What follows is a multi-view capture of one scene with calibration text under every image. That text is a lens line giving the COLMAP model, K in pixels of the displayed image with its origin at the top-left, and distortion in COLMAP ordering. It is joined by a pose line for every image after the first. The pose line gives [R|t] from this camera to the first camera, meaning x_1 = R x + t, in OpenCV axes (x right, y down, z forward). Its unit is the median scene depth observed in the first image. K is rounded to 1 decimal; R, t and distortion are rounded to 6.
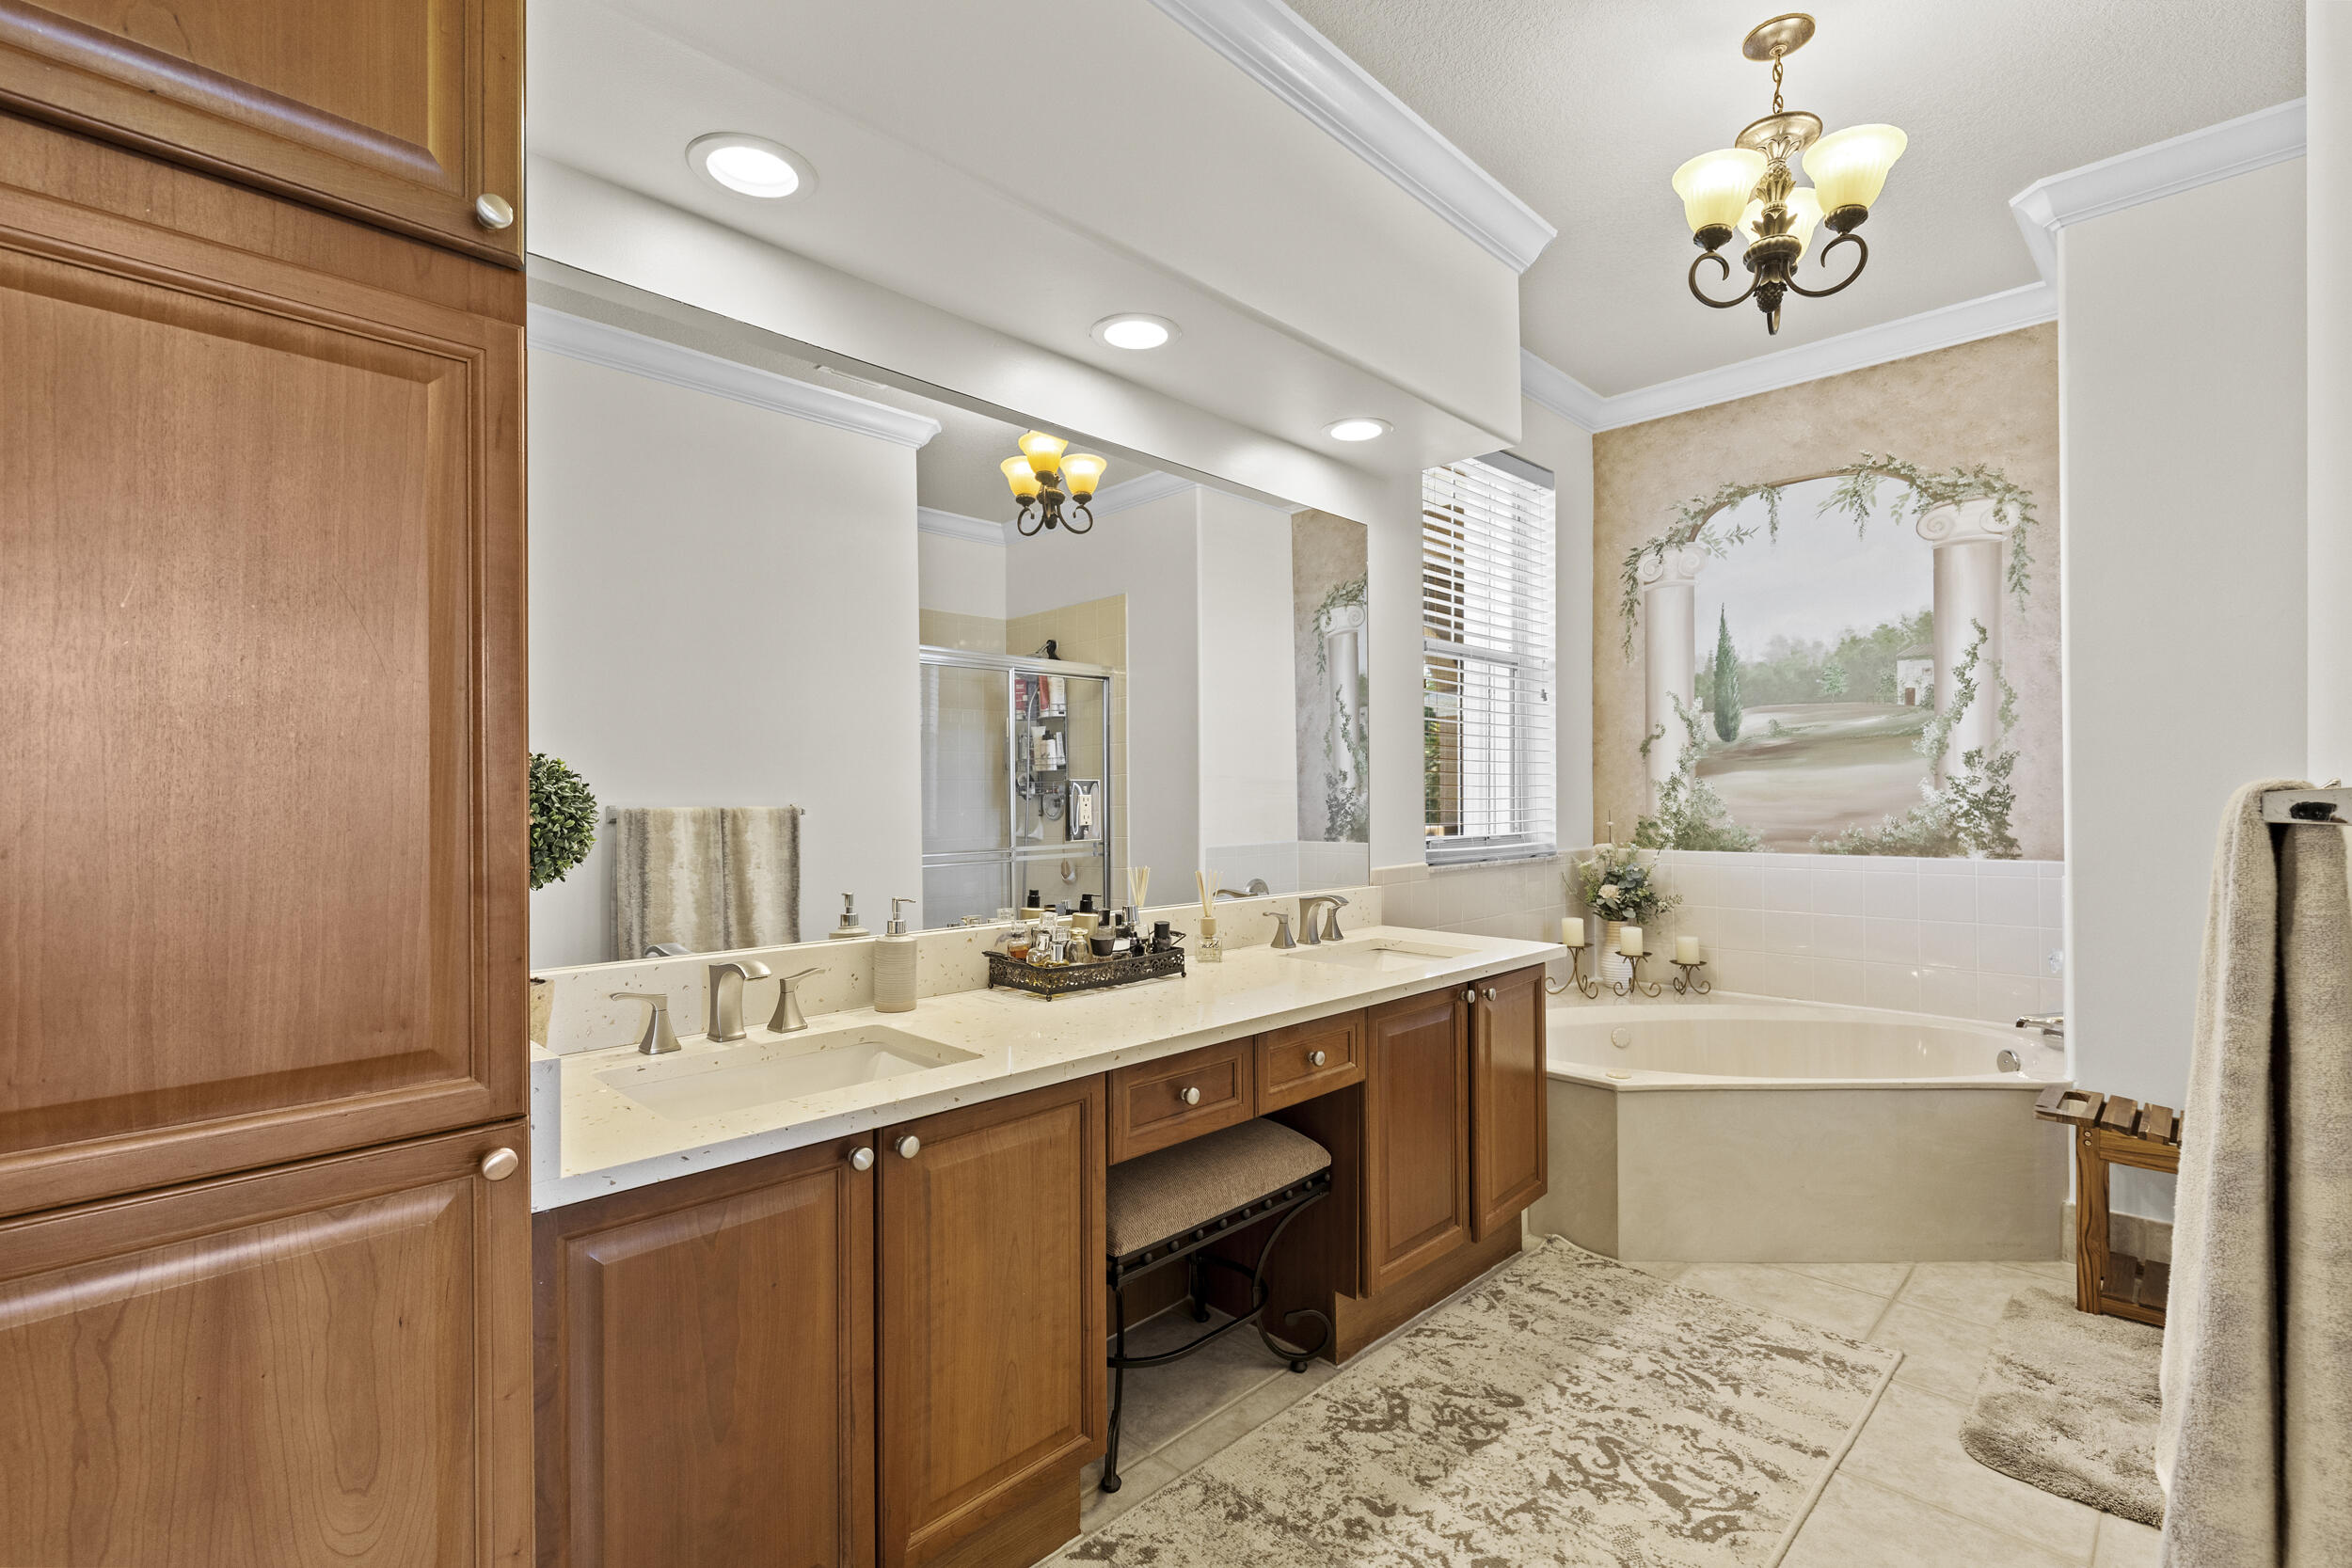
lens RADIAL K [[1067.8, 0, 1156.7], [0, 1067.8, 797.3], [0, 0, 1]] dist [0.013533, -0.003015]
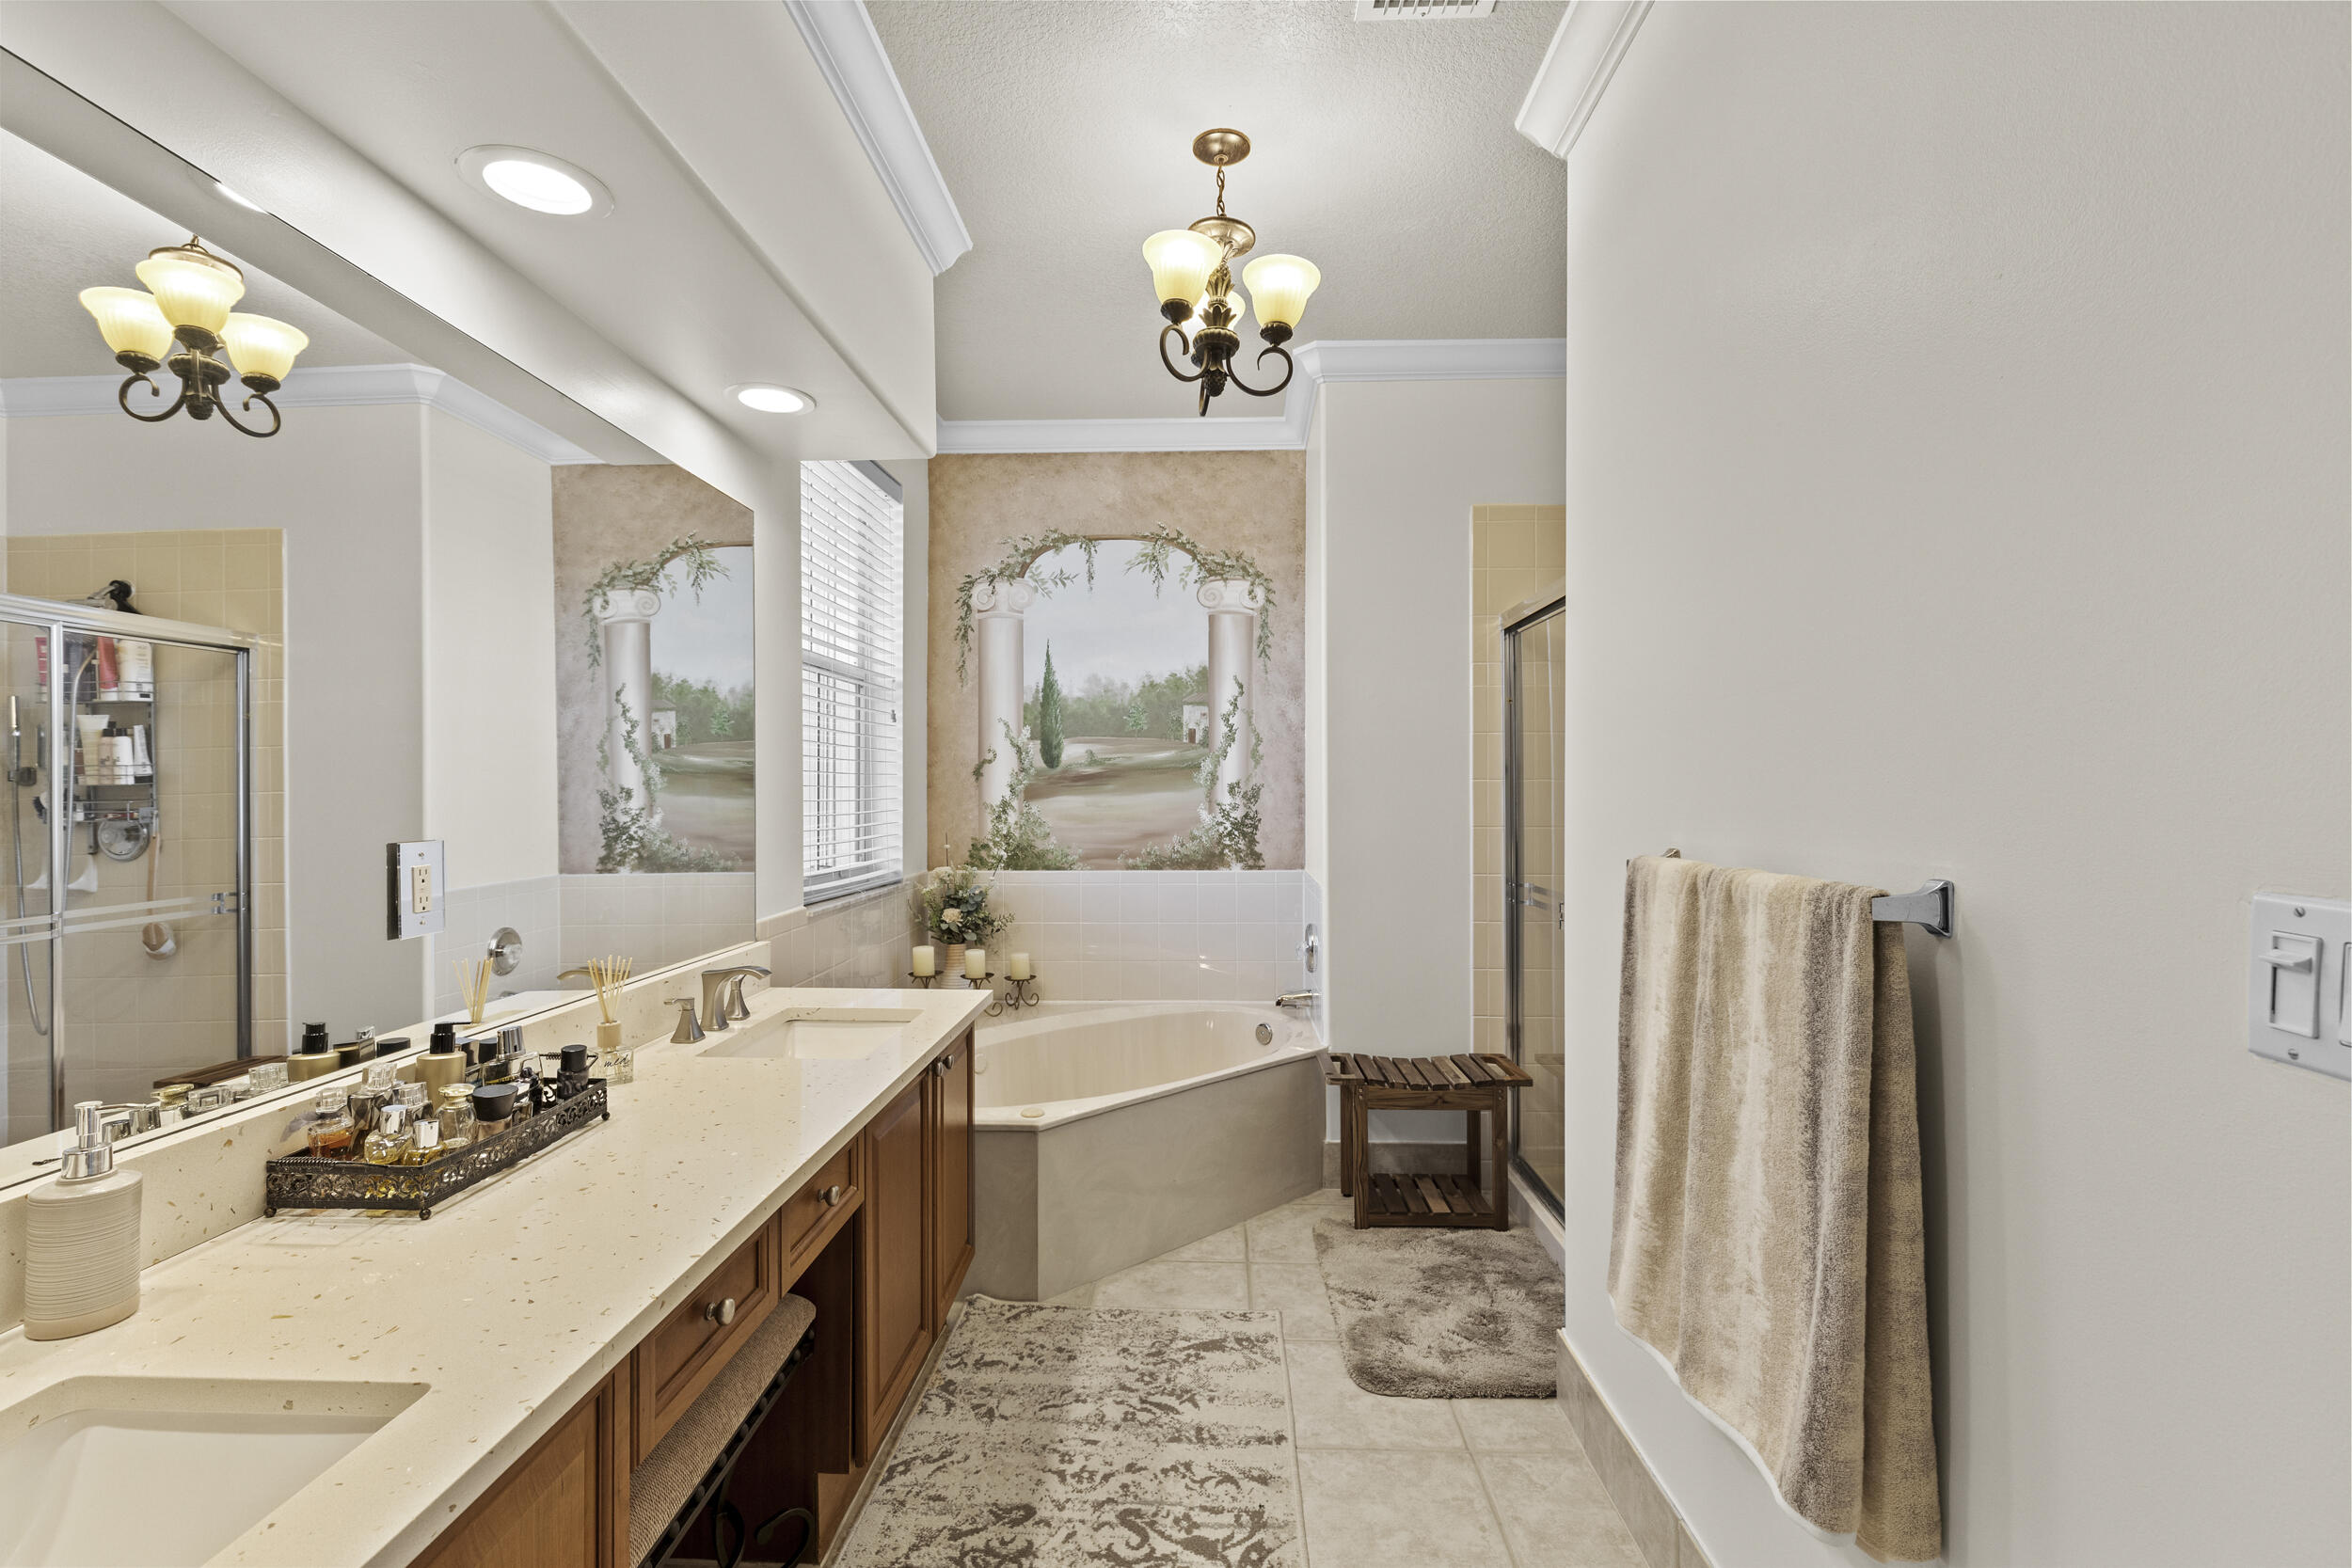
lens RADIAL K [[1067.8, 0, 1175.7], [0, 1067.8, 790.3], [0, 0, 1]] dist [0.013533, -0.003015]
pose [[0.730871, 0.000590, 0.682515, -0.125682], [0.000068, 1.000000, -0.000937, -0.033605], [-0.682516, 0.000731, 0.730871, 0.151939]]
